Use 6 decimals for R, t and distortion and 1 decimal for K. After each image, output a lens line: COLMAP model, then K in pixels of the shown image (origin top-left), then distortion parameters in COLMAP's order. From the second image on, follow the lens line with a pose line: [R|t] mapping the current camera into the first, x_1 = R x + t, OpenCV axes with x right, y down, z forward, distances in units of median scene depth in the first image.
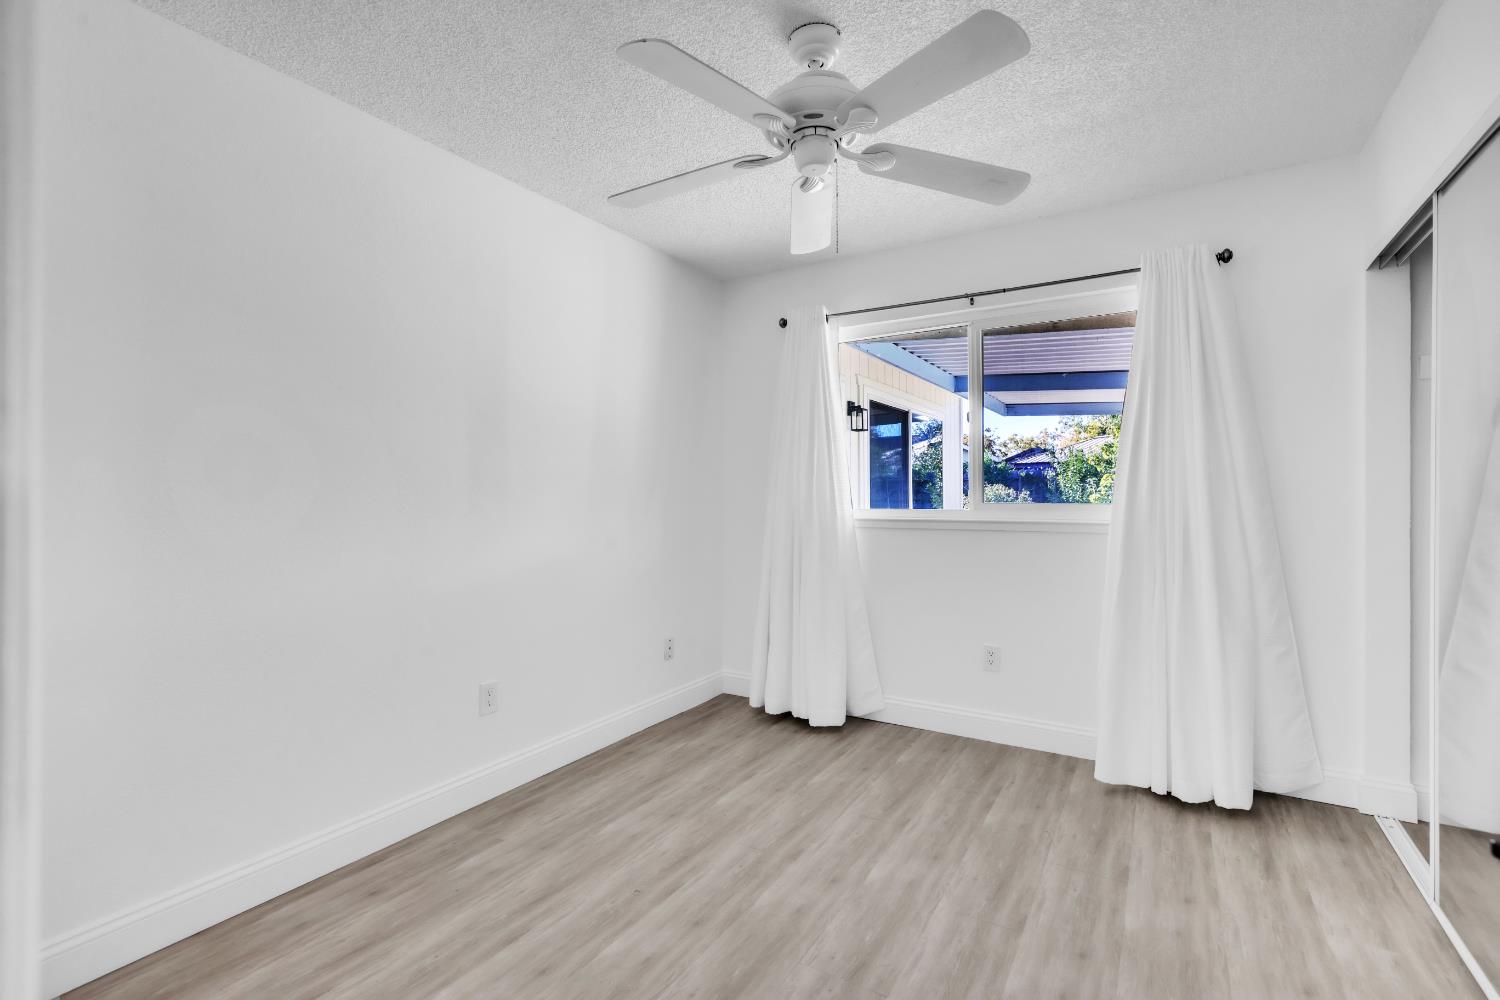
lens RADIAL K [[672.7, 0, 748.3], [0, 672.7, 498.9], [0, 0, 1]] dist [0.002791, -0.000350]
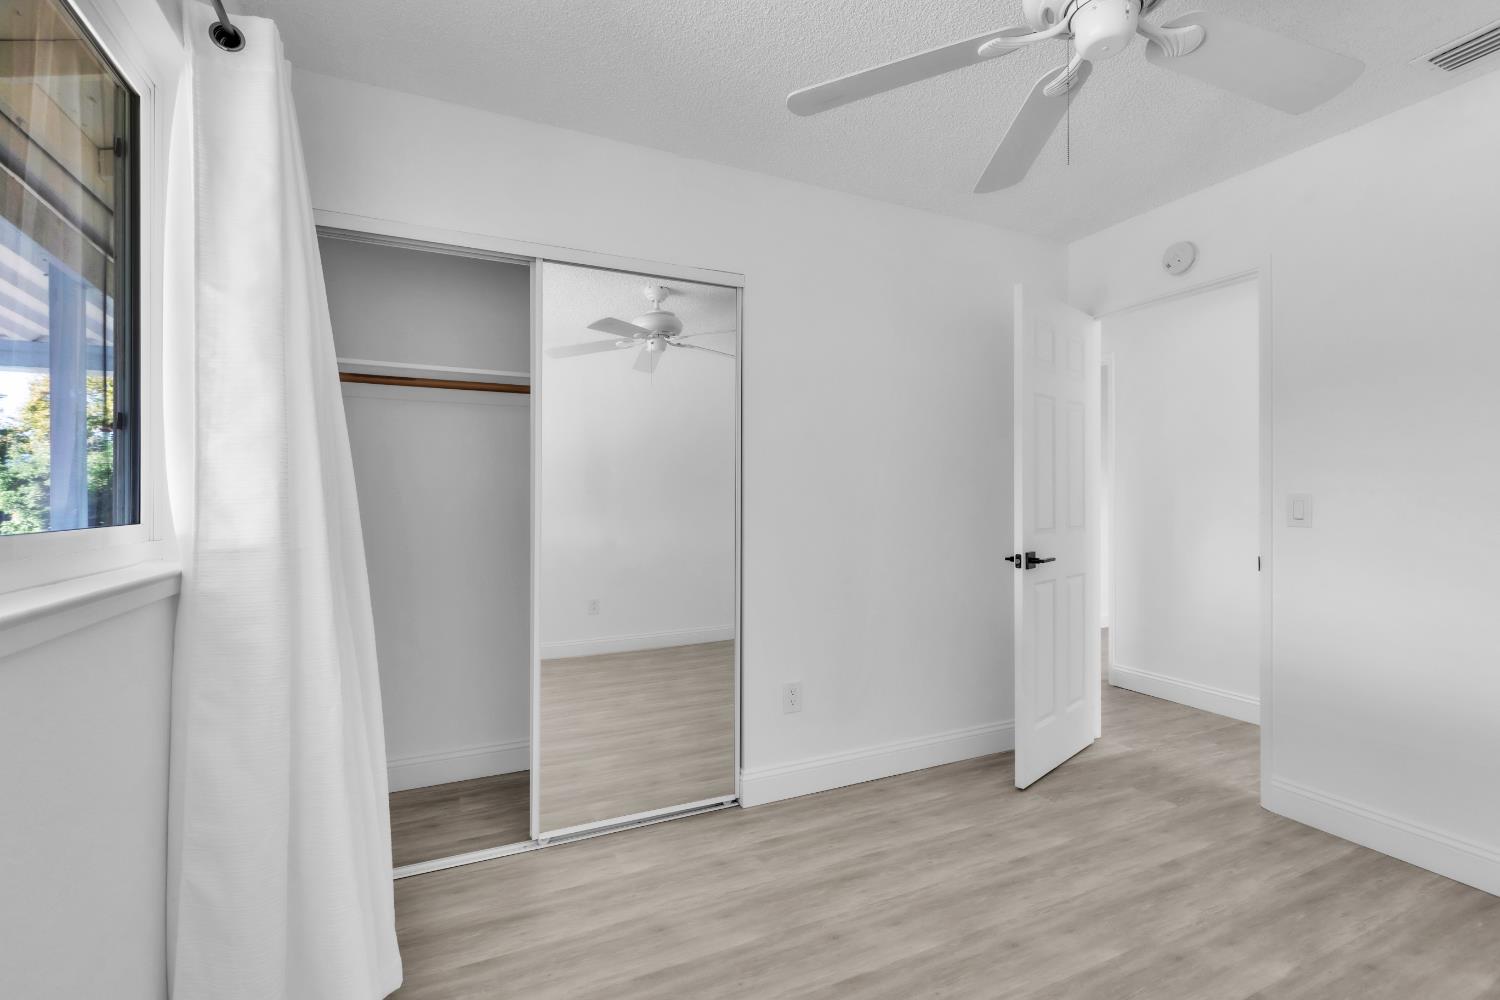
lens RADIAL K [[672.7, 0, 748.3], [0, 672.7, 498.9], [0, 0, 1]] dist [0.002791, -0.000350]
pose [[-0.842546, 0.016839, 0.538362, 0.031587], [0.022405, 0.999742, 0.003794, -0.001511], [-0.538159, 0.015259, -0.842705, 1.555263]]
